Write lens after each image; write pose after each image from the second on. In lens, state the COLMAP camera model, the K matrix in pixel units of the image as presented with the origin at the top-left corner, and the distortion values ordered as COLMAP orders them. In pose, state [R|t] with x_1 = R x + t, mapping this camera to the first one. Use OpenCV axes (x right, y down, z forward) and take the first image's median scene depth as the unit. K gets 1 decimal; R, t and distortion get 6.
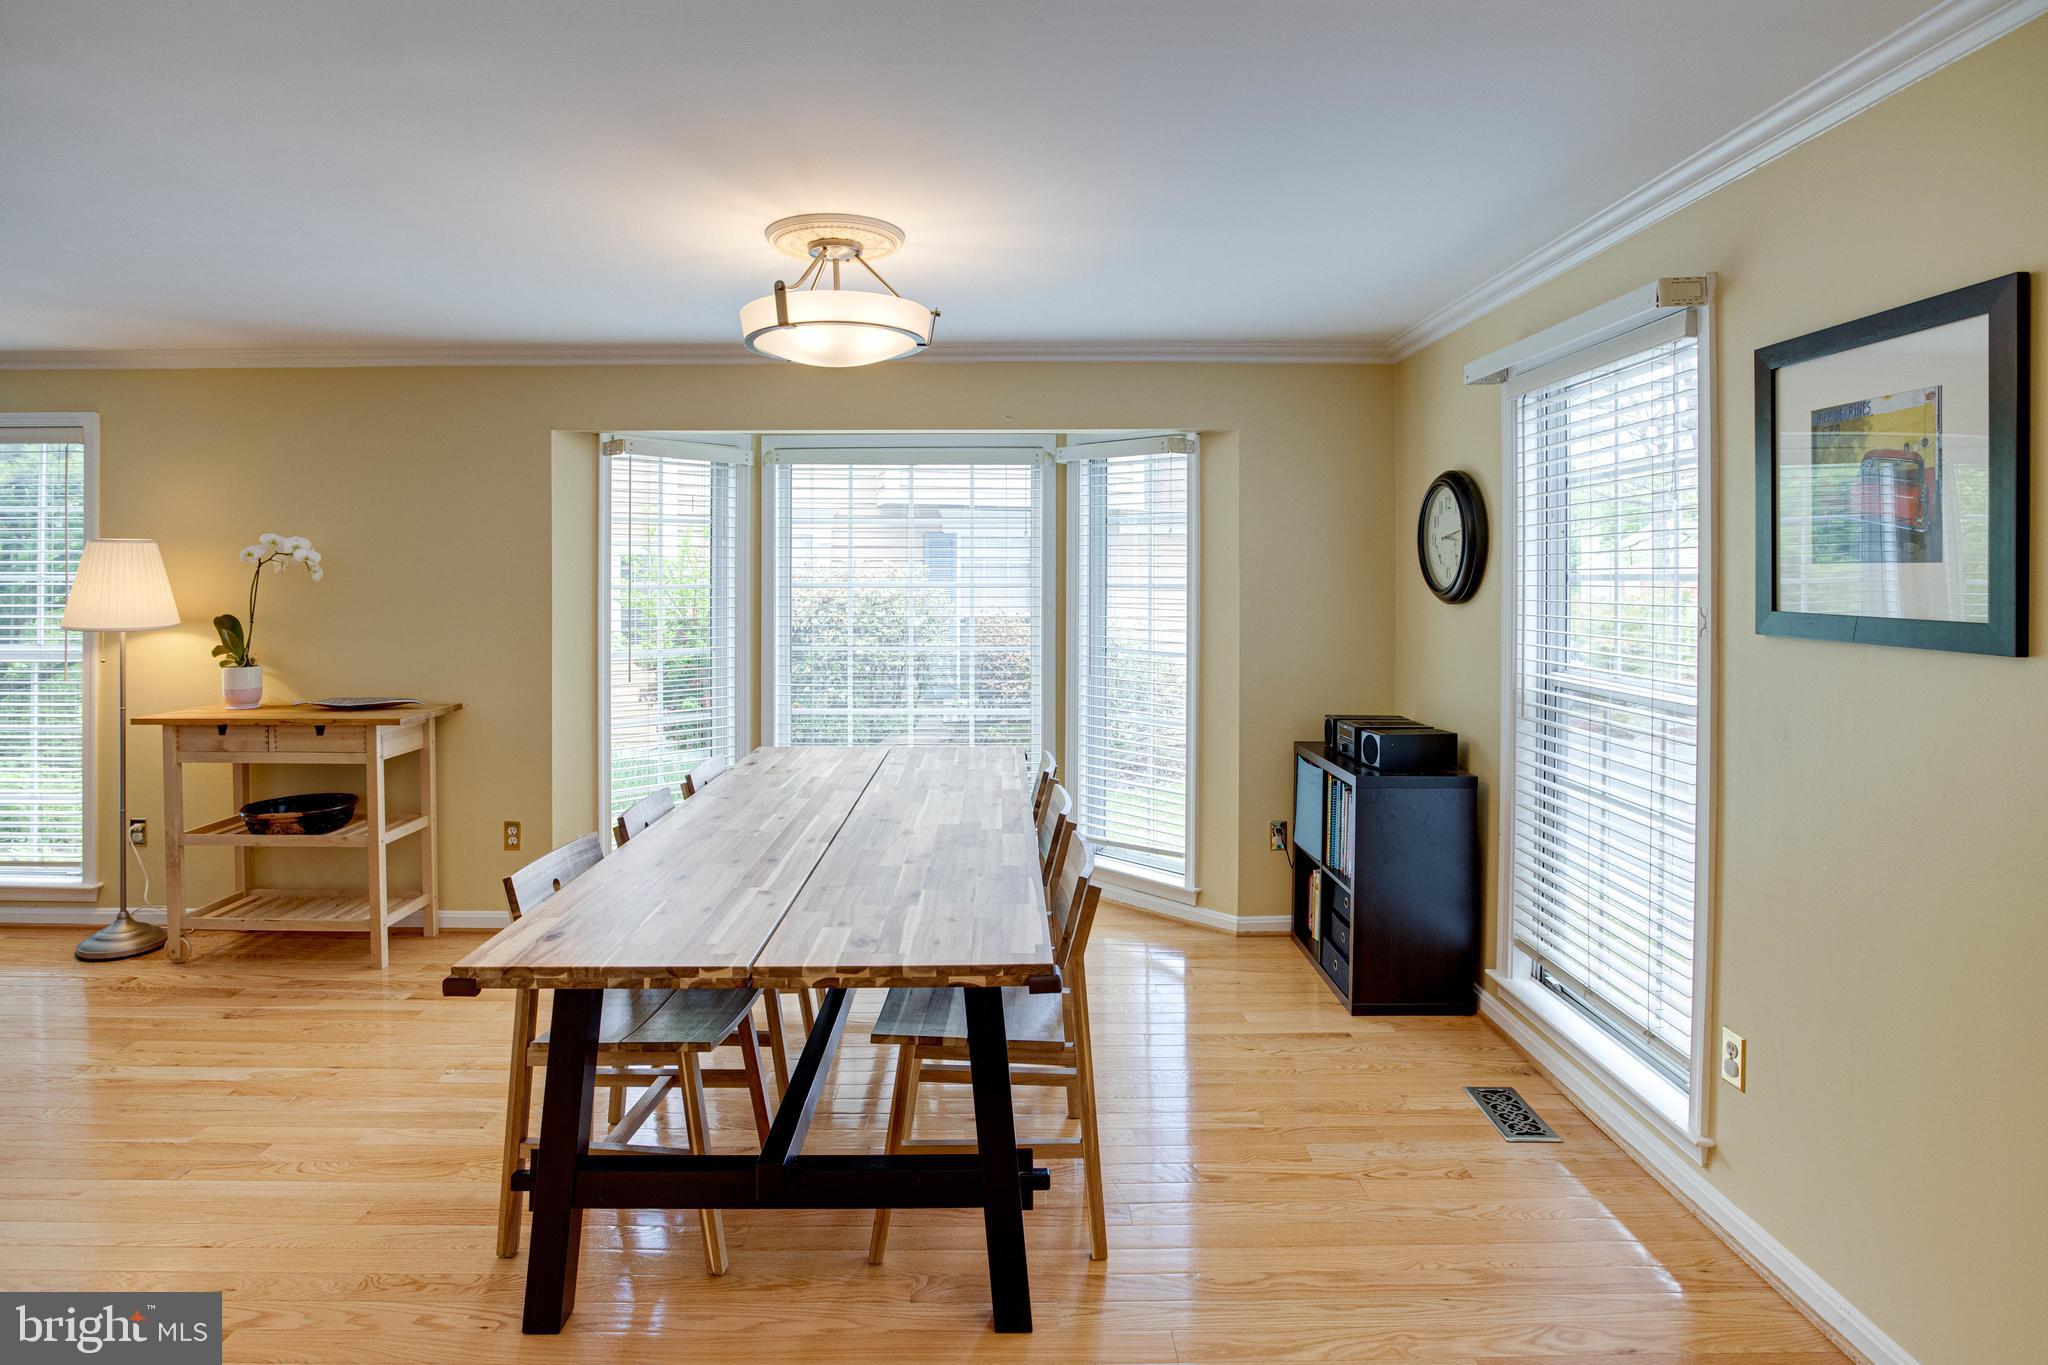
lens RADIAL K [[1099.6, 0, 998.9], [0, 1099.6, 560.1], [0, 0, 1]] dist [-0.061405, 0.023623]
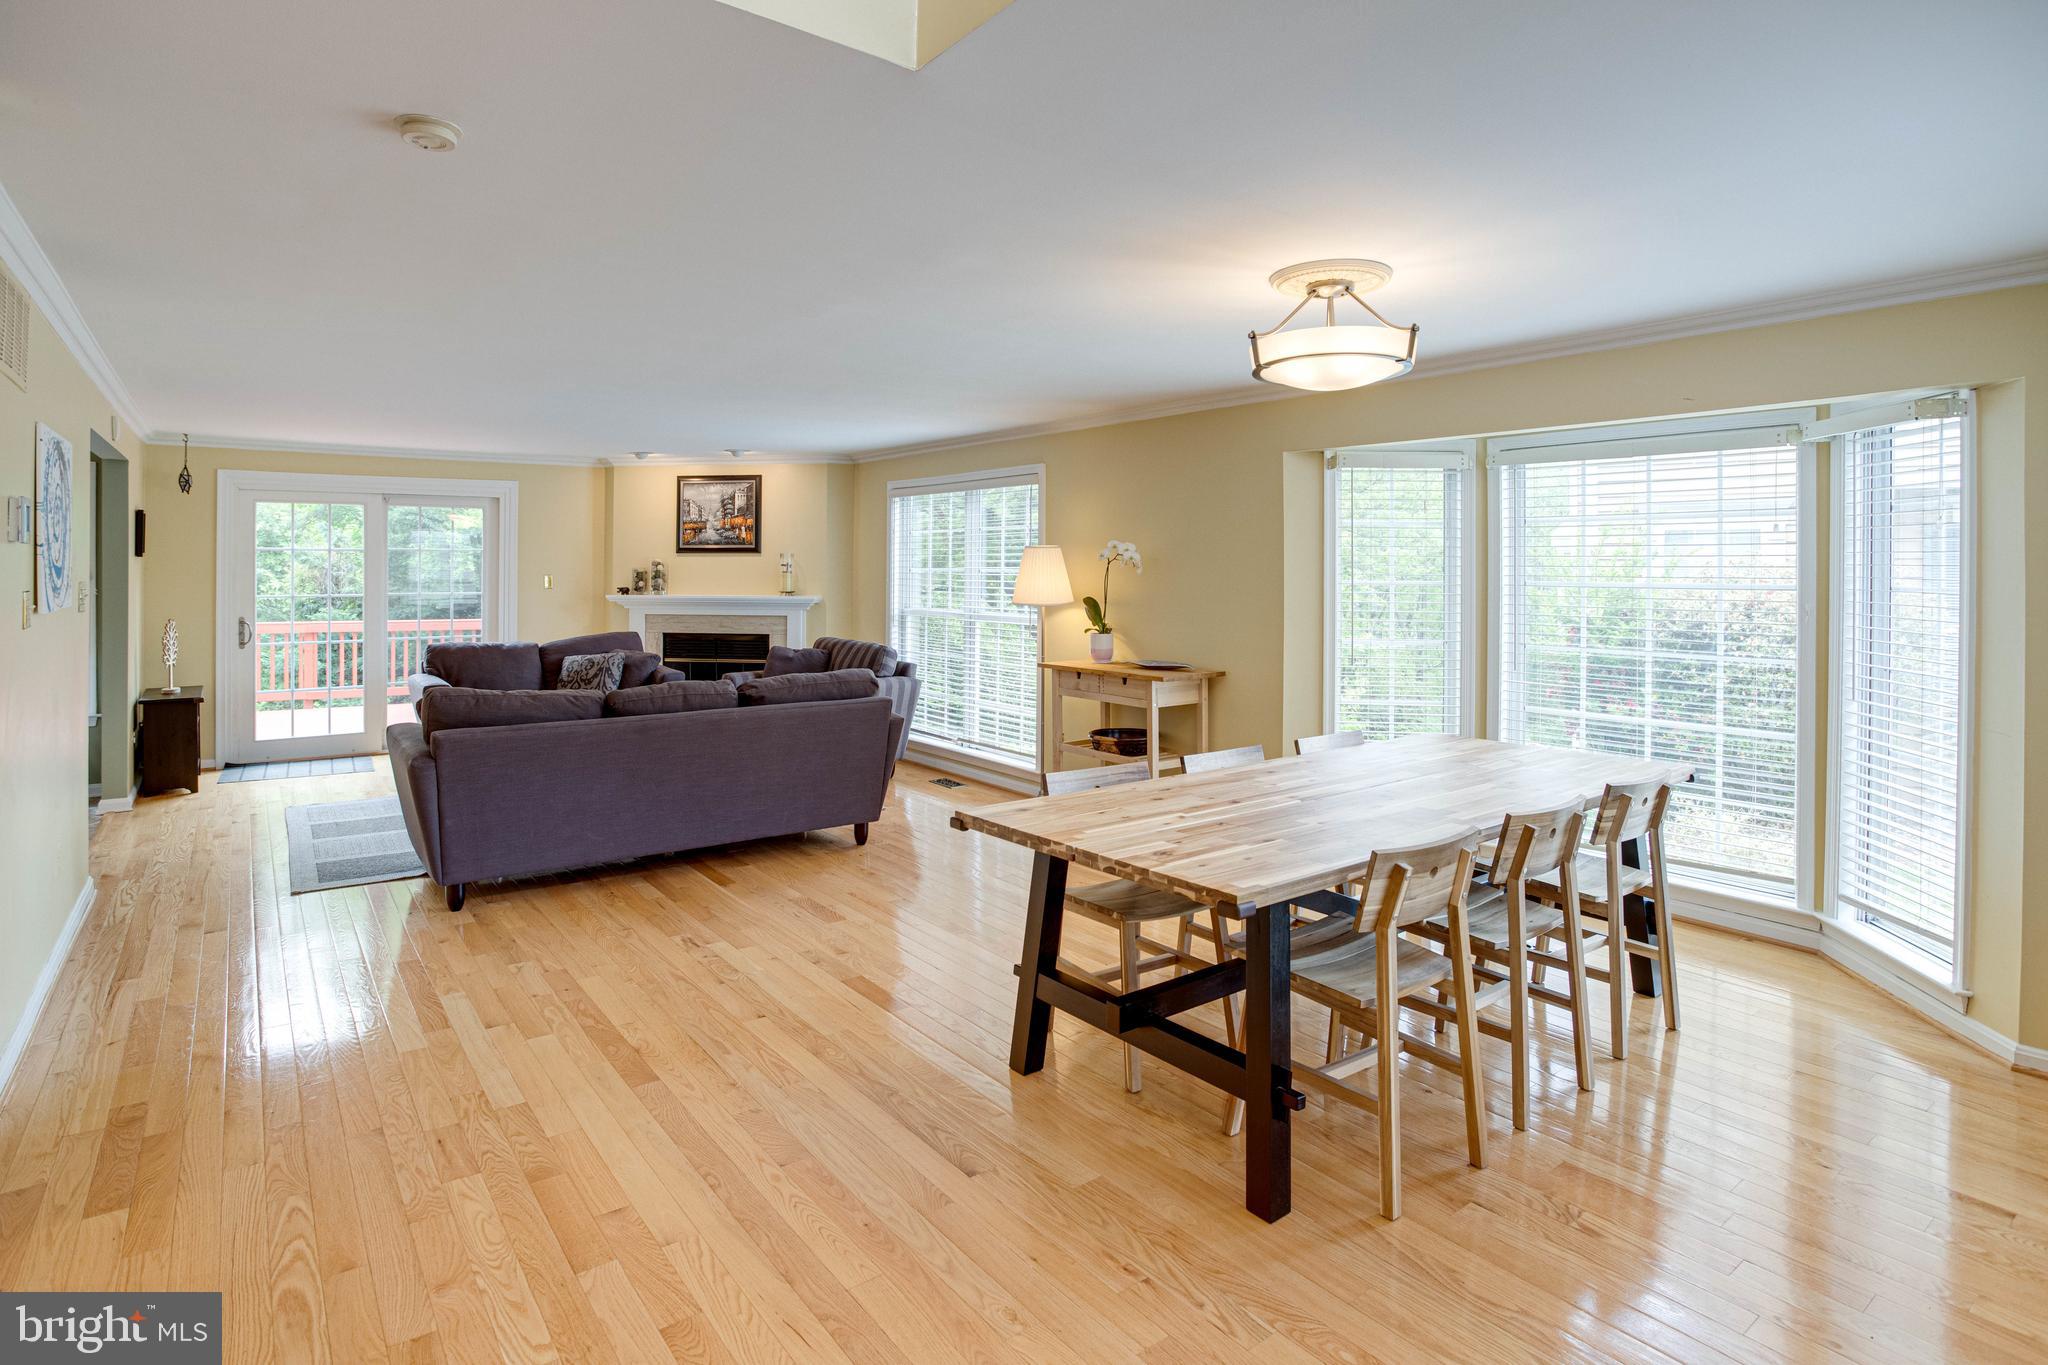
lens RADIAL K [[1062.5, 0, 1006.2], [0, 1062.5, 545.1], [0, 0, 1]] dist [-0.056625, 0.020741]
pose [[0.600456, -0.012513, -0.799560, 0.362636], [0.003155, 0.999907, -0.013279, -0.000714], [0.799652, 0.005451, 0.600439, 0.043026]]
